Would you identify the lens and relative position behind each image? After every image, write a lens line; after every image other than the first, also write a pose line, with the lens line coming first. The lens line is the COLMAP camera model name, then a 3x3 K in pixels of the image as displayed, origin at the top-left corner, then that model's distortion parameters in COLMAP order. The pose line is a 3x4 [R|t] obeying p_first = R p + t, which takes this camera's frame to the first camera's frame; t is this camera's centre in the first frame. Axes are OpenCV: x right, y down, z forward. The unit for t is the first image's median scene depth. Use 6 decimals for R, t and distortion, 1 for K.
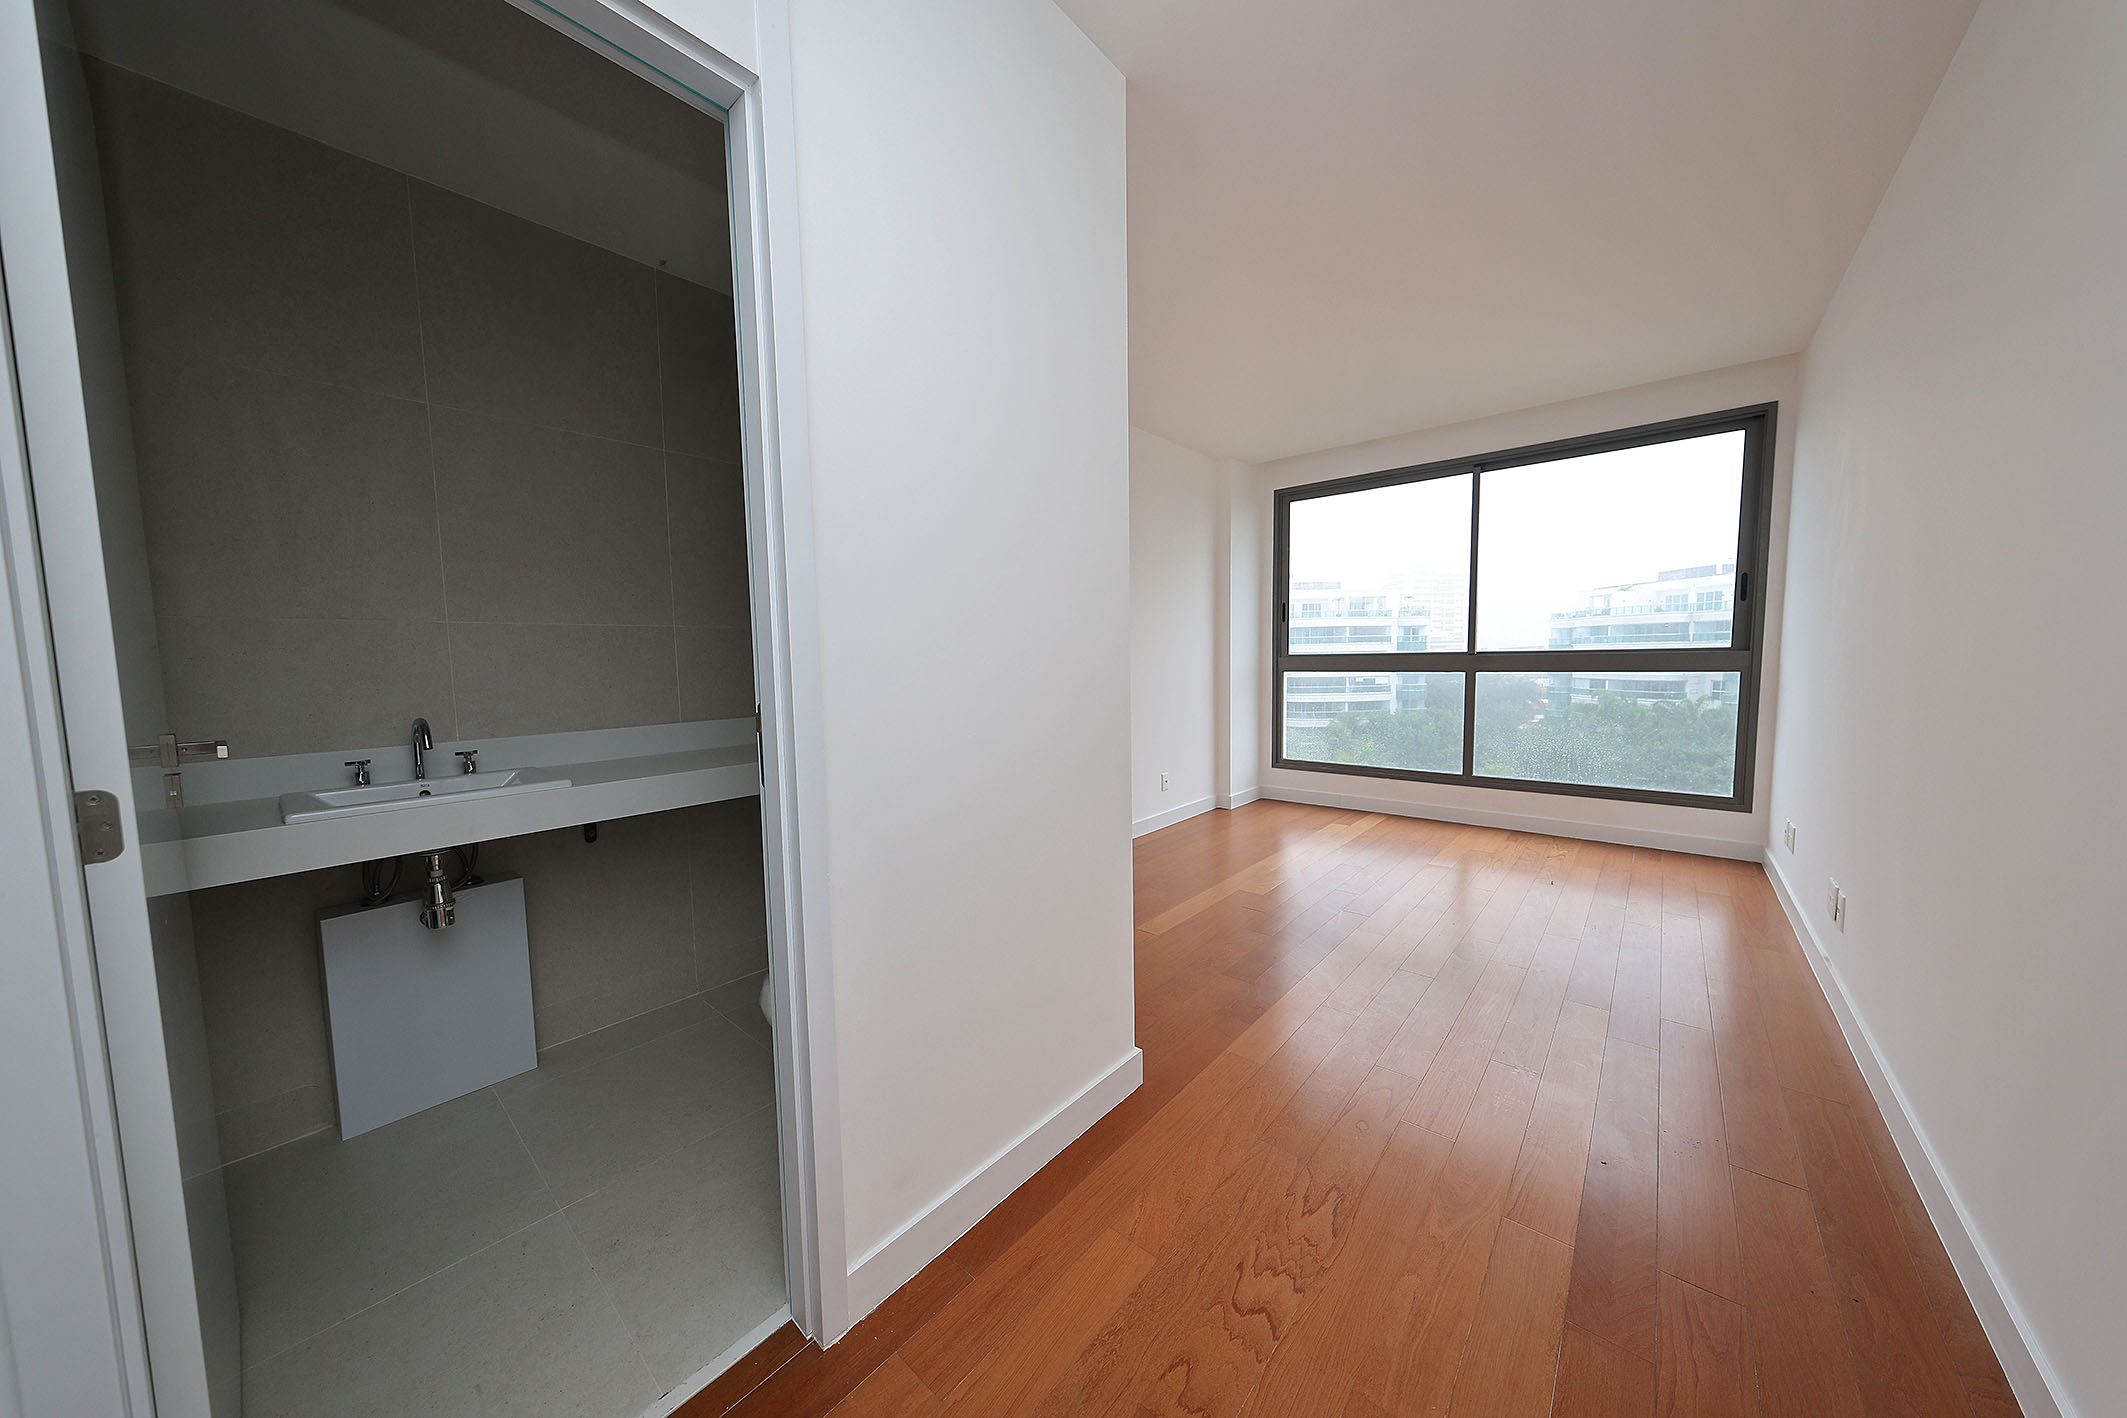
lens RADIAL K [[713.3, 0, 1067.0], [0, 713.3, 704.4], [0, 0, 1]] dist [0.000685, -0.000181]
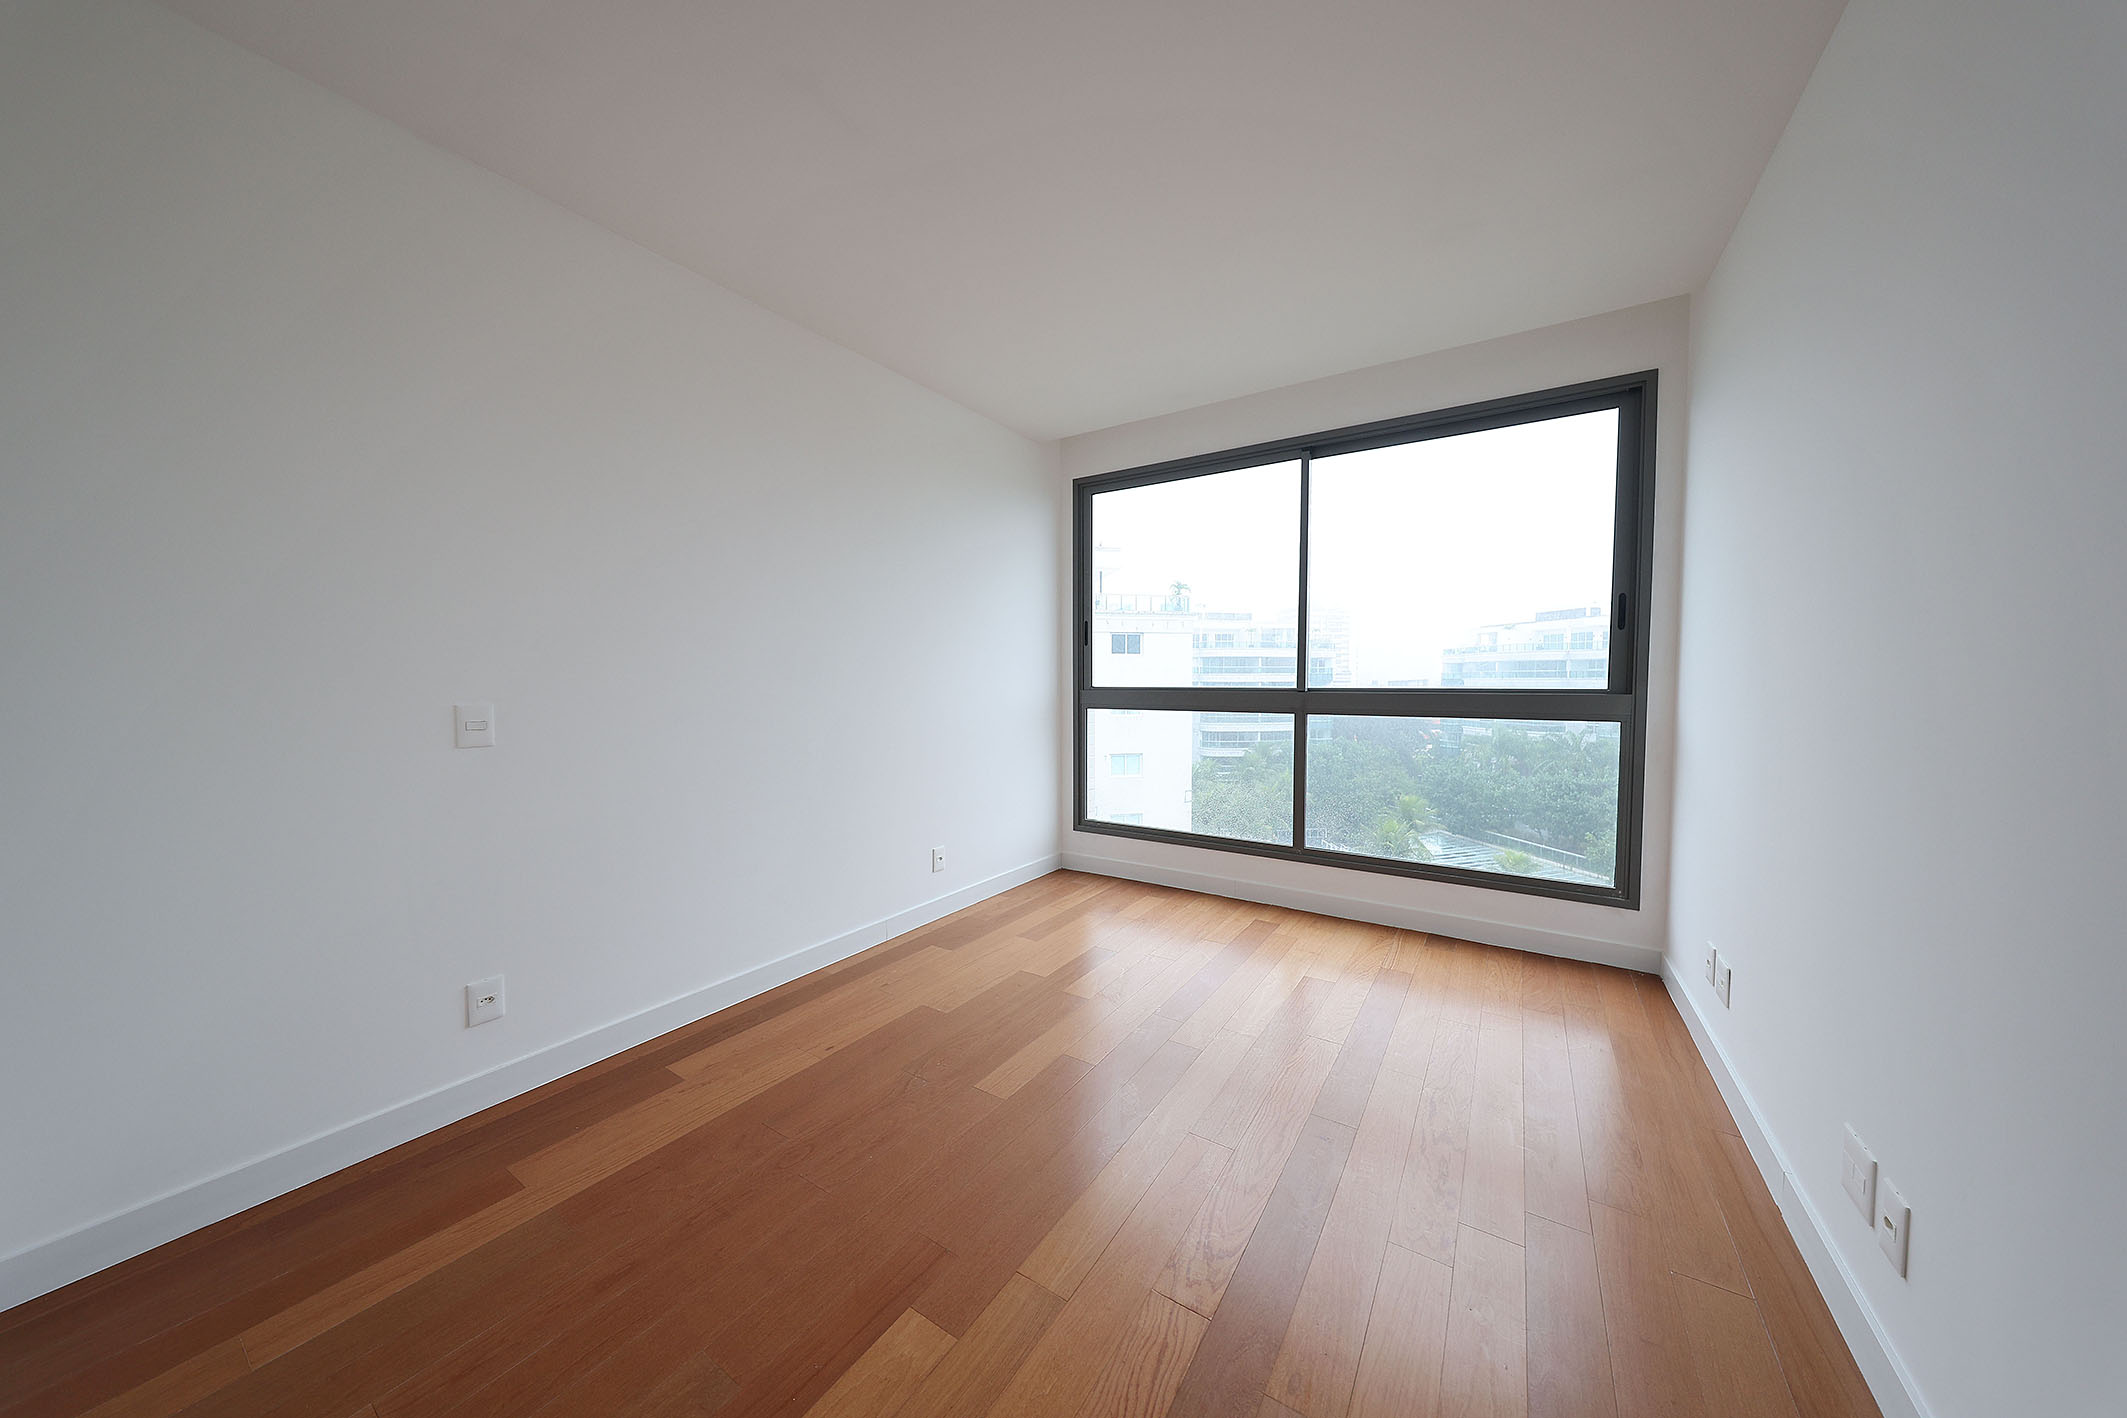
lens RADIAL K [[713.3, 0, 1068.4], [0, 713.3, 699.0], [0, 0, 1]] dist [0.000685, -0.000181]
pose [[0.994182, 0.015443, 0.106597, 0.201514], [-0.010807, 0.998976, -0.043933, -0.021499], [-0.107167, 0.042525, 0.993331, 0.223120]]
